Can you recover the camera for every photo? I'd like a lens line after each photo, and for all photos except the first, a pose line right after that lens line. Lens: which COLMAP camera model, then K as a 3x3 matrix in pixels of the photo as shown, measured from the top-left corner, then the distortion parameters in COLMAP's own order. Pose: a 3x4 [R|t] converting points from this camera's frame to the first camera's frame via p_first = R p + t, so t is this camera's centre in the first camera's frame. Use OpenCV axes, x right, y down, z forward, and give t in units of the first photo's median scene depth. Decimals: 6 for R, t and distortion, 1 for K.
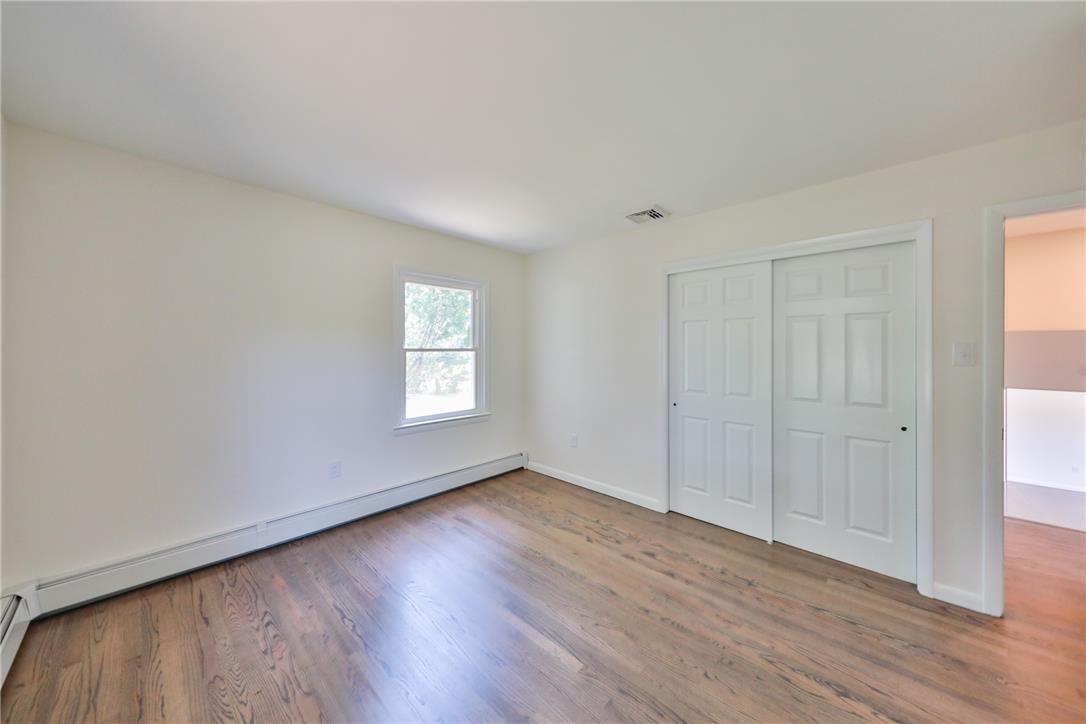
lens RADIAL K [[367.4, 0, 544.4], [0, 367.4, 348.5], [0, 0, 1]] dist [0.014811, -0.006058]
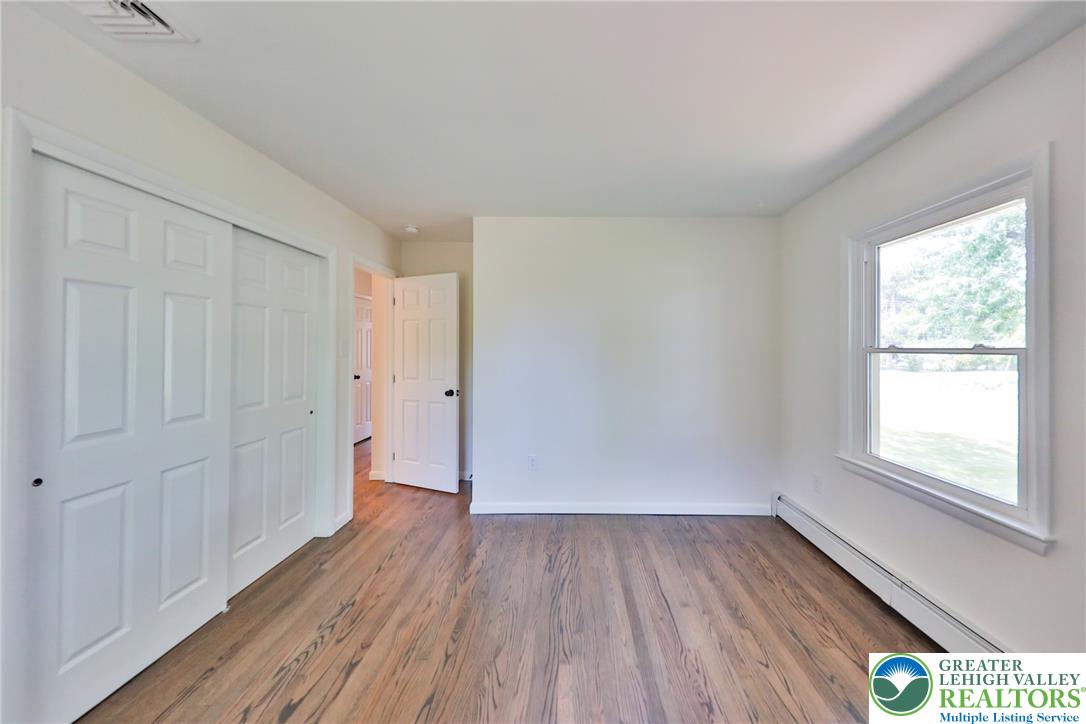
lens RADIAL K [[387.2, 0, 561.4], [0, 387.2, 344.8], [0, 0, 1]] dist [0.016821, 0.000056]
pose [[-0.661232, 0.000741, 0.750181, -0.418183], [-0.004139, 0.999981, -0.004635, 0.003690], [-0.750170, -0.006170, -0.661217, 1.041597]]
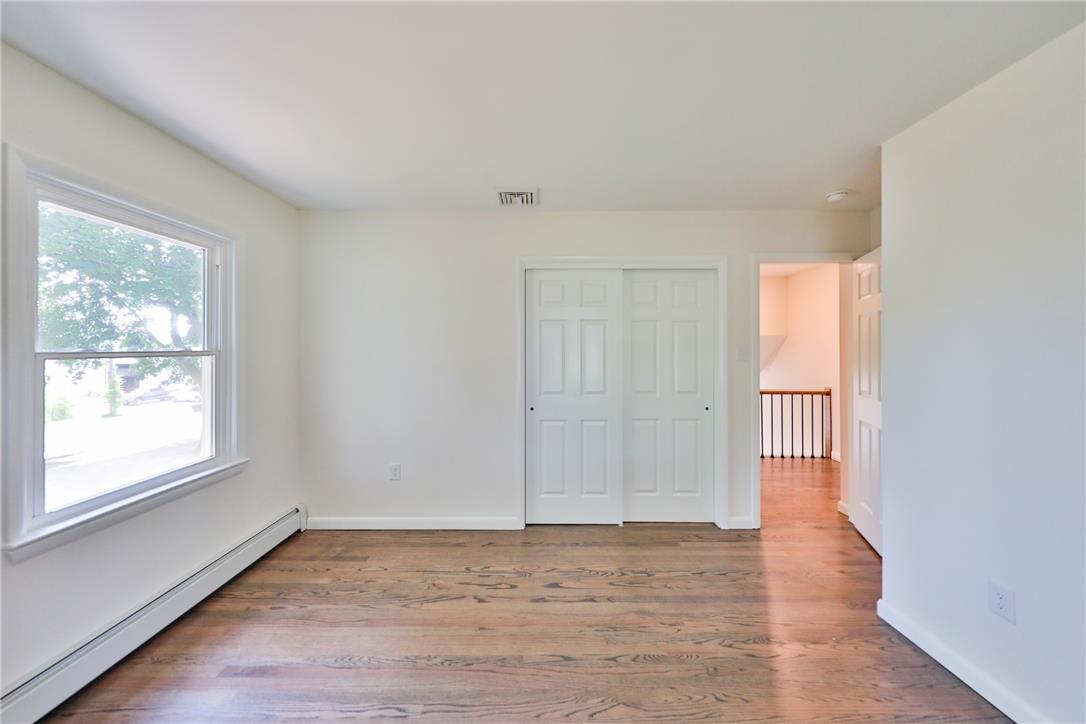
lens RADIAL K [[370.8, 0, 536.3], [0, 370.8, 344.2], [0, 0, 1]] dist [0.025059, -0.006402]
pose [[0.739590, 0.002815, 0.673052, -0.327309], [0.002263, 0.999975, -0.006669, -0.006153], [-0.673054, 0.006455, 0.739566, 0.354748]]
